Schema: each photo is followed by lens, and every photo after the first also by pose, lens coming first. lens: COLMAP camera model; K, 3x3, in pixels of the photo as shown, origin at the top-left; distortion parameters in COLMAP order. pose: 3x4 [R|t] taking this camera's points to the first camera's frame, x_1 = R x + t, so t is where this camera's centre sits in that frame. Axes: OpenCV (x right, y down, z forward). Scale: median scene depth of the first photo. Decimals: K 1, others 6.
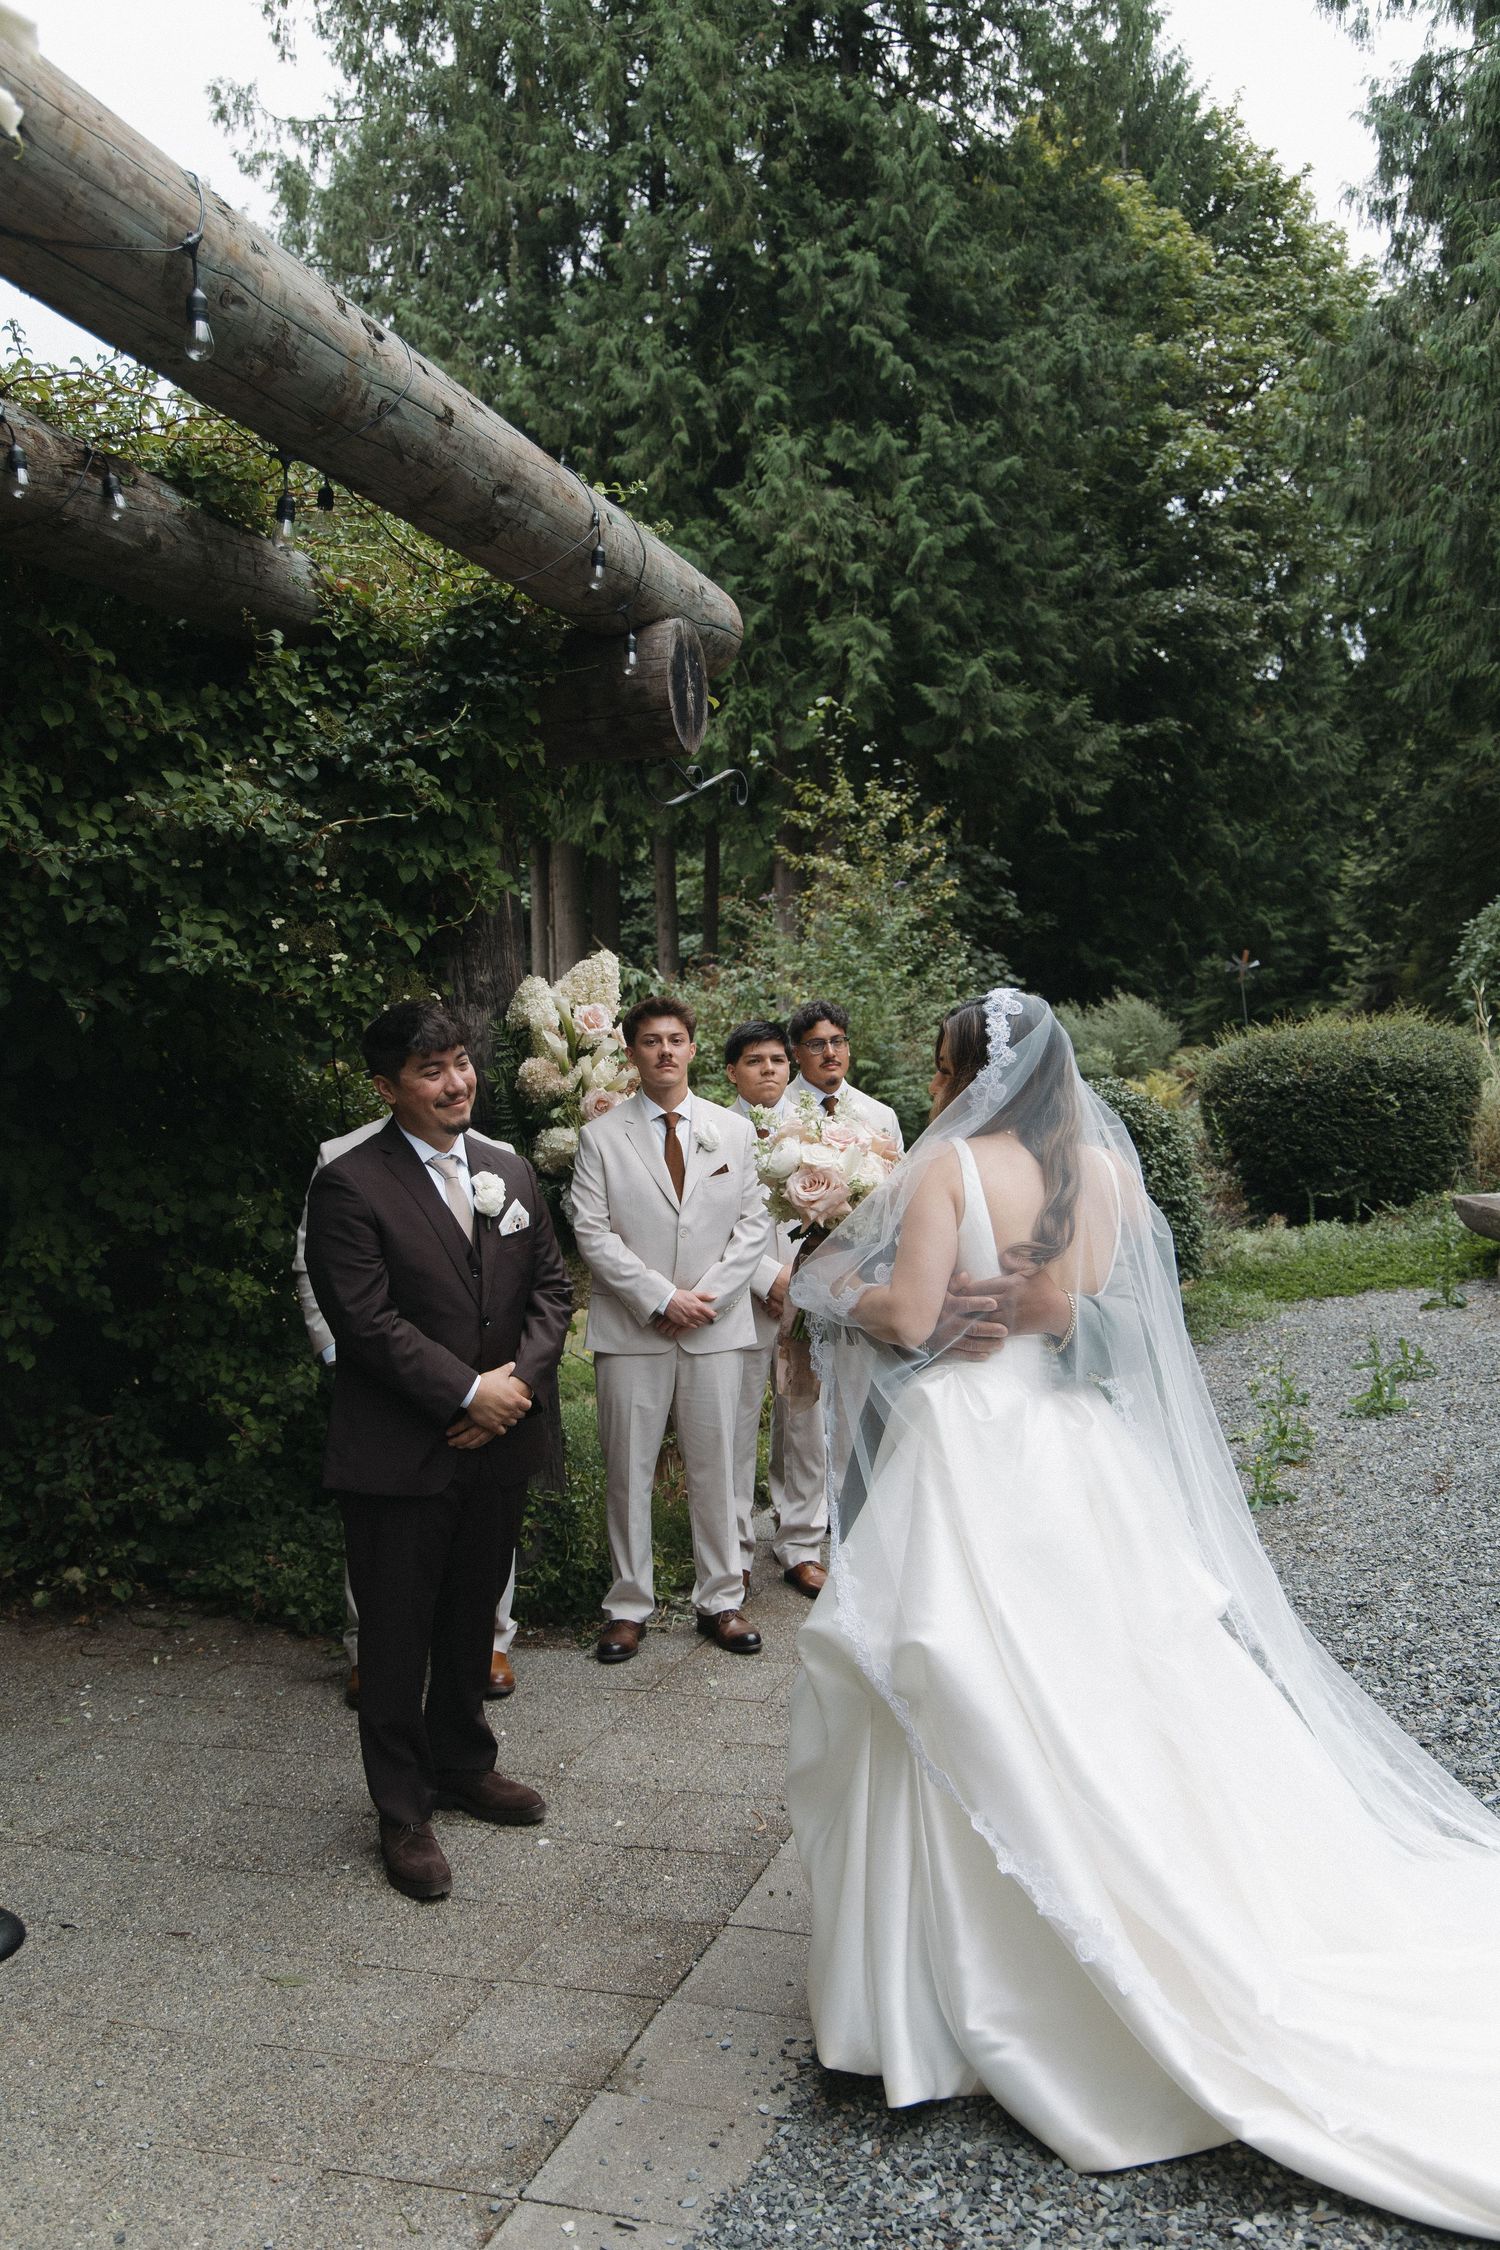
lens RADIAL K [[1956.6, 0, 745.2], [0, 1956.6, 1107.3], [0, 0, 1]] dist [0.020541, -0.015145]
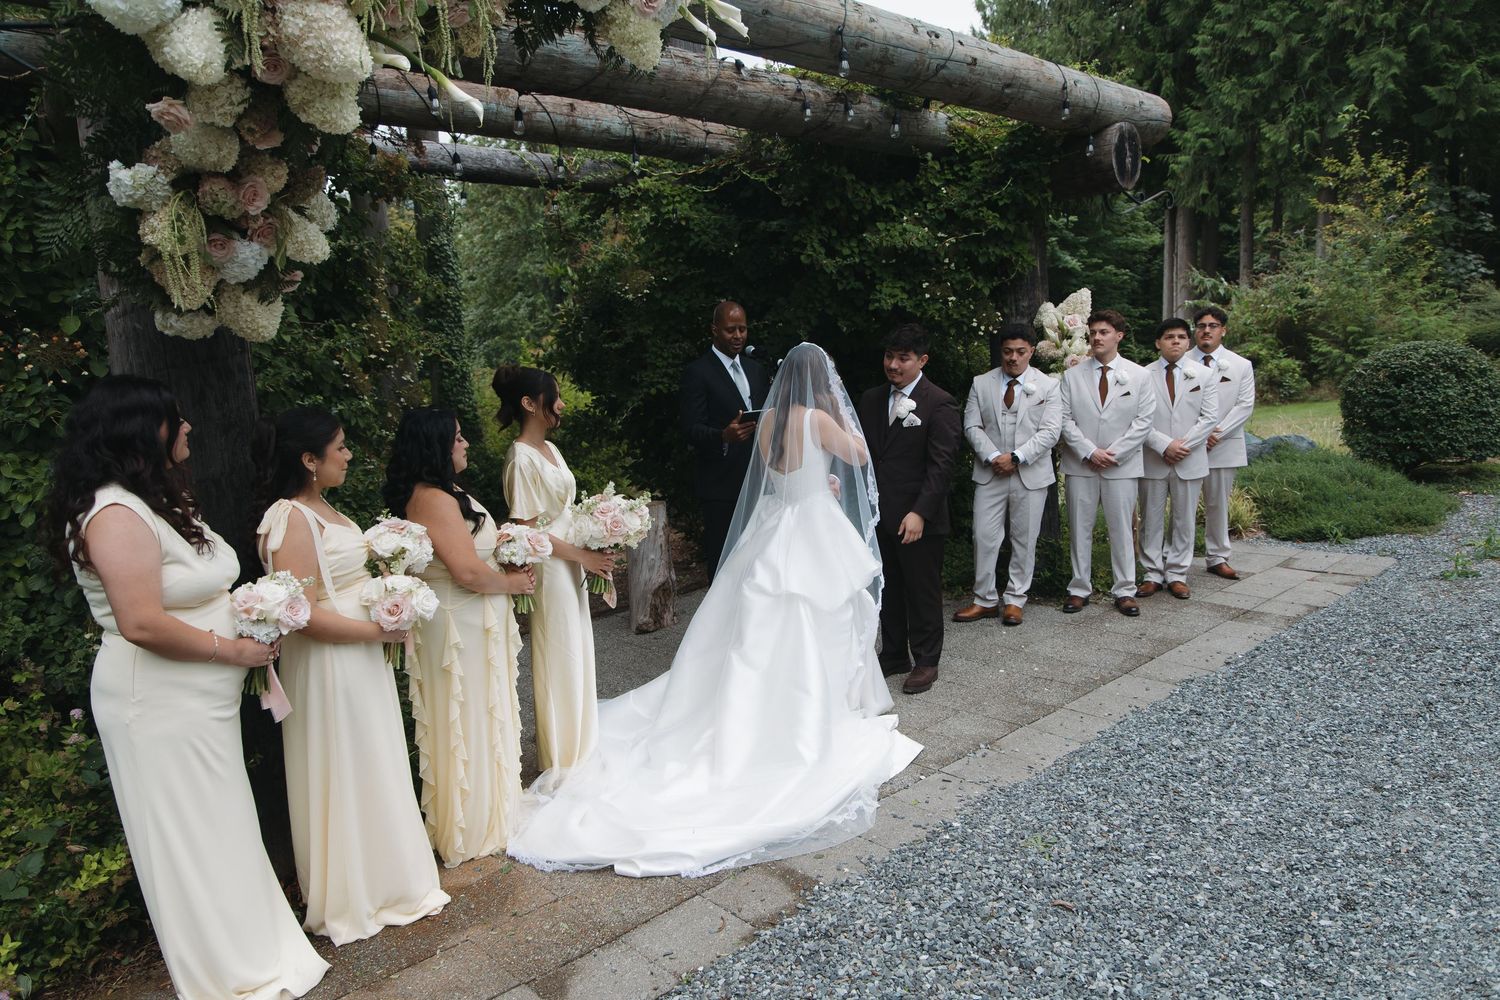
lens RADIAL K [[1002.1, 0, 753.9], [0, 1002.1, 505.5], [0, 0, 1]] dist [0.009633, -0.005104]
pose [[0.874832, 0.059662, -0.480738, 0.159939], [0.011554, 0.989535, 0.143833, -0.008290], [0.484288, -0.131384, 0.864987, -0.150826]]
